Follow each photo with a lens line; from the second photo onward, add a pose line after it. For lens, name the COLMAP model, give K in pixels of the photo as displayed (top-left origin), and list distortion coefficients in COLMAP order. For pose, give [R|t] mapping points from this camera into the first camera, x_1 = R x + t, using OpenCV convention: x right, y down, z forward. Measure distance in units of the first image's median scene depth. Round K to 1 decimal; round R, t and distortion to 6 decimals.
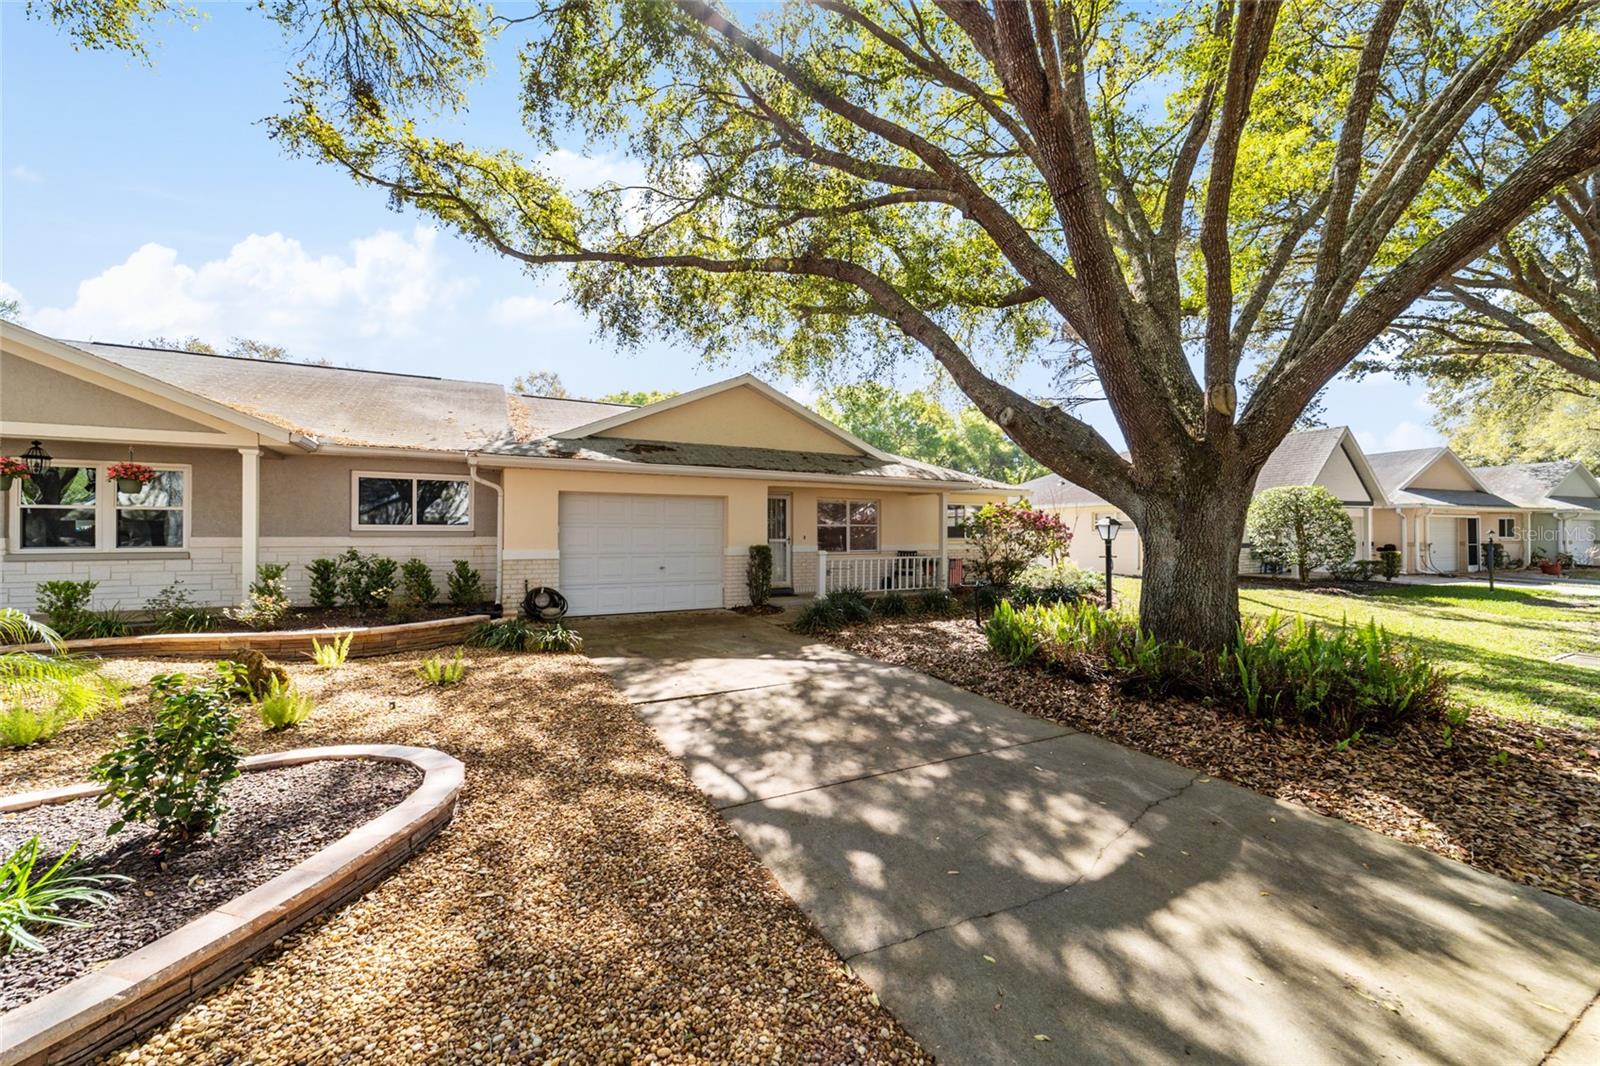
lens RADIAL K [[623.4, 0, 802.9], [0, 623.4, 523.5], [0, 0, 1]] dist [-0.007294, 0.007331]
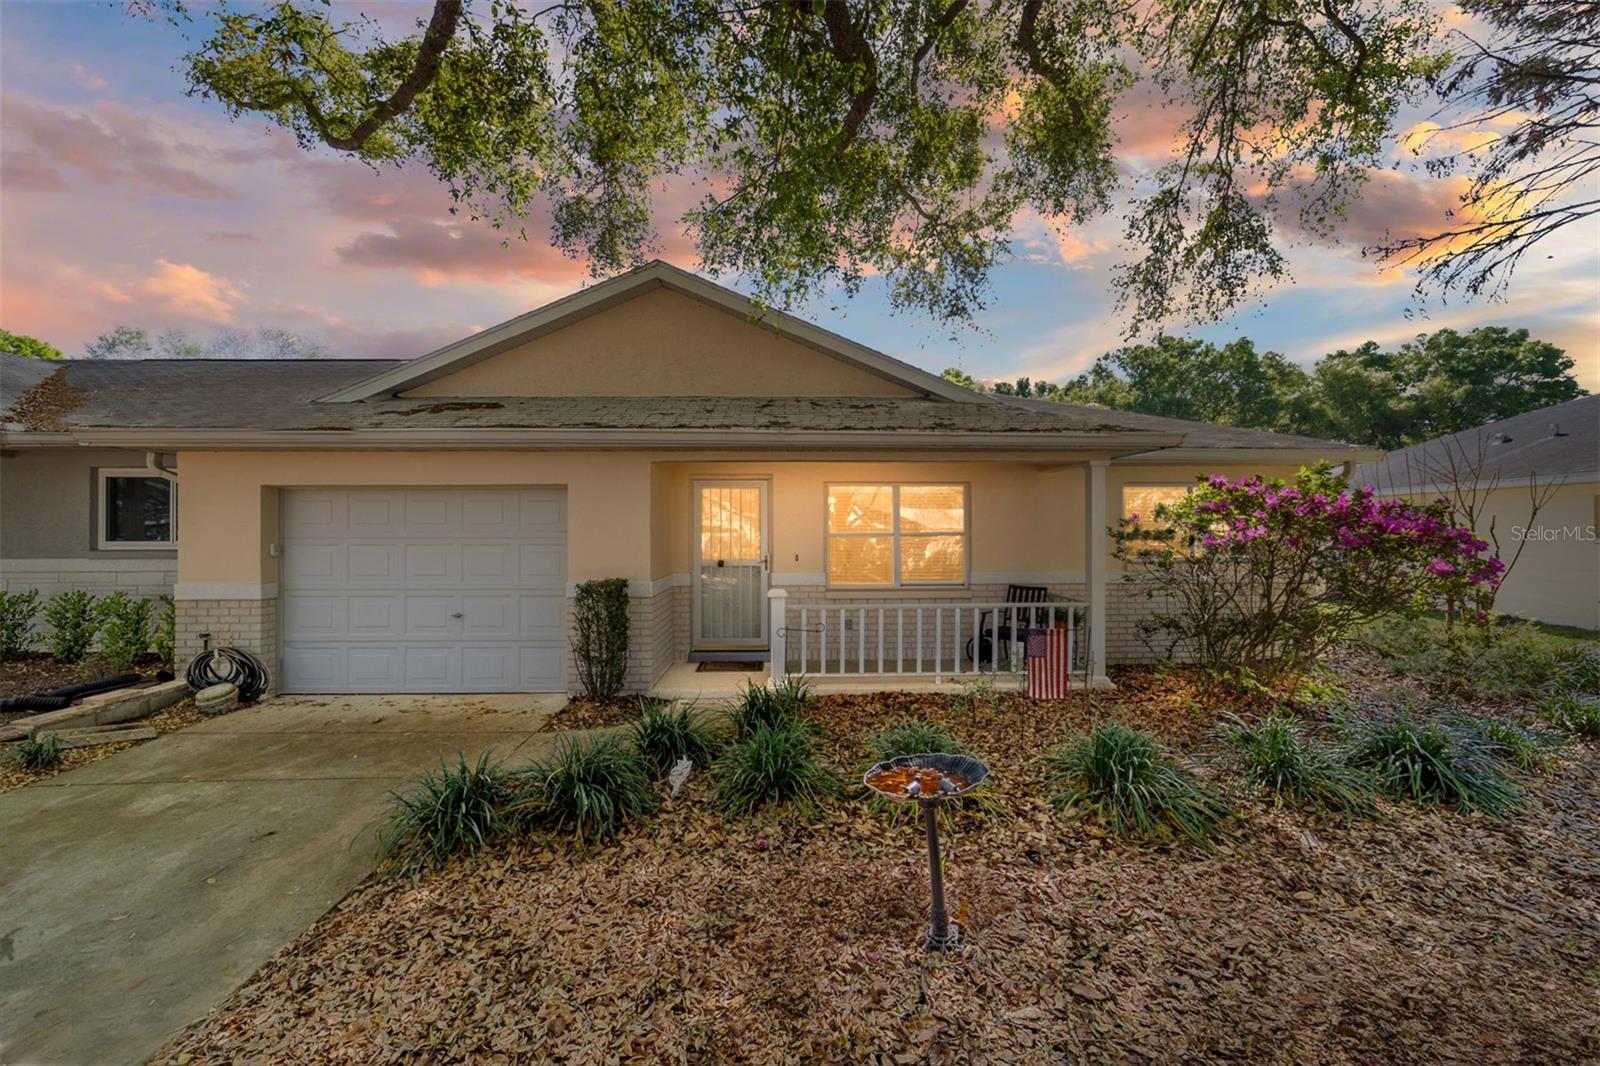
lens RADIAL K [[620.1, 0, 800.0], [0, 620.1, 533.0], [0, 0, 1]] dist [-0.013624, 0.007484]
pose [[0.888901, -0.004935, -0.458072, 0.339783], [0.012663, 0.999825, 0.013801, -0.008703], [0.457924, -0.018068, 0.888808, 0.719179]]
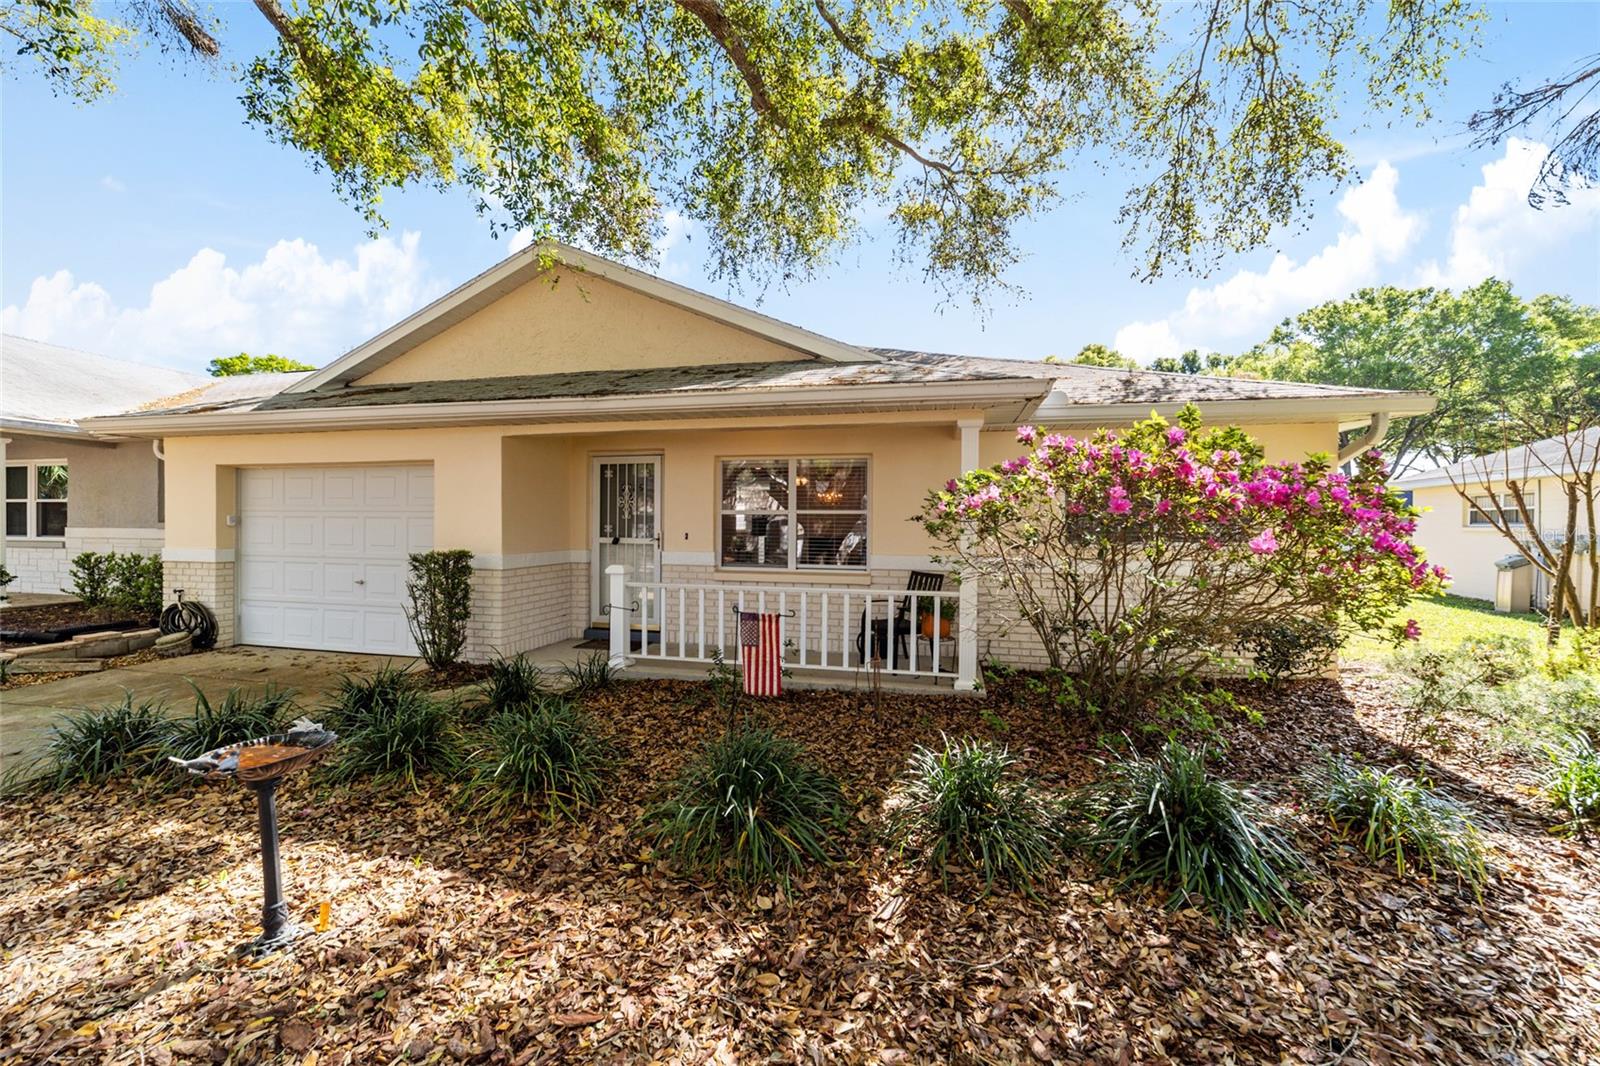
lens RADIAL K [[620.1, 0, 800.0], [0, 620.1, 533.0], [0, 0, 1]] dist [-0.013624, 0.007484]
pose [[0.743626, 0.010589, -0.668512, 0.560300], [0.005088, 0.999756, 0.021496, 0.012620], [0.668576, -0.019387, 0.743391, 0.933547]]
